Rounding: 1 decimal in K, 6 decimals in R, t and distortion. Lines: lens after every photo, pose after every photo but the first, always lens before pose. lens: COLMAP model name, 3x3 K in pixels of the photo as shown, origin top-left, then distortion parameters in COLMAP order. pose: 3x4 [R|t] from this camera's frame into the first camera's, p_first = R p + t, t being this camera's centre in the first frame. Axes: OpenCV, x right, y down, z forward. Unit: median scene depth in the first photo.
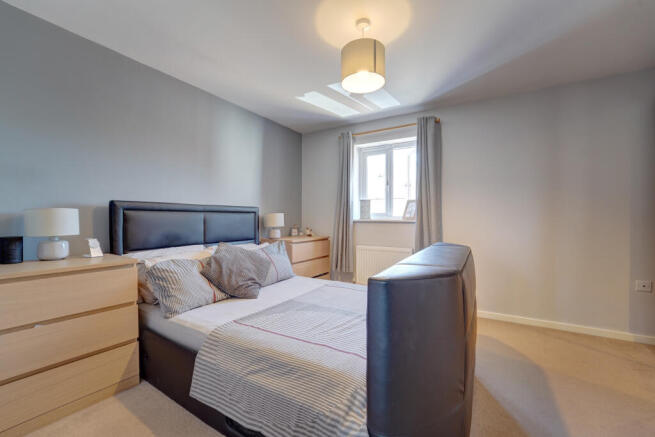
lens RADIAL K [[276.2, 0, 327.5], [0, 276.2, 218.5], [0, 0, 1]] dist [-0.027754, -0.000045]
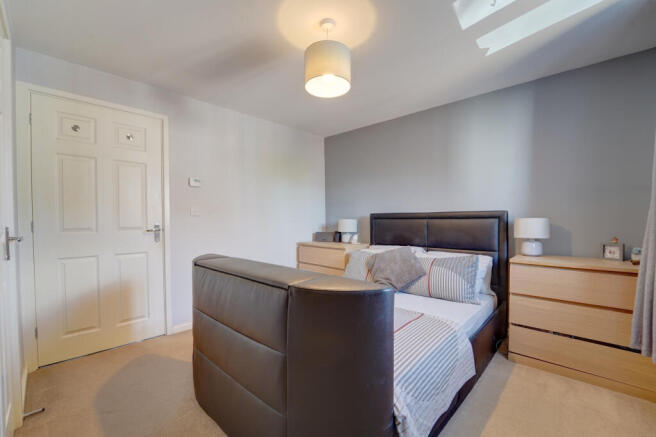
lens RADIAL K [[276.7, 0, 328.0], [0, 276.7, 218.5], [0, 0, 1]] dist [-0.027754, -0.000045]
pose [[-0.237621, 0.004011, -0.971350, 0.706742], [0.007198, 0.999971, 0.002368, -0.027290], [0.971331, -0.006429, -0.237643, 0.814660]]
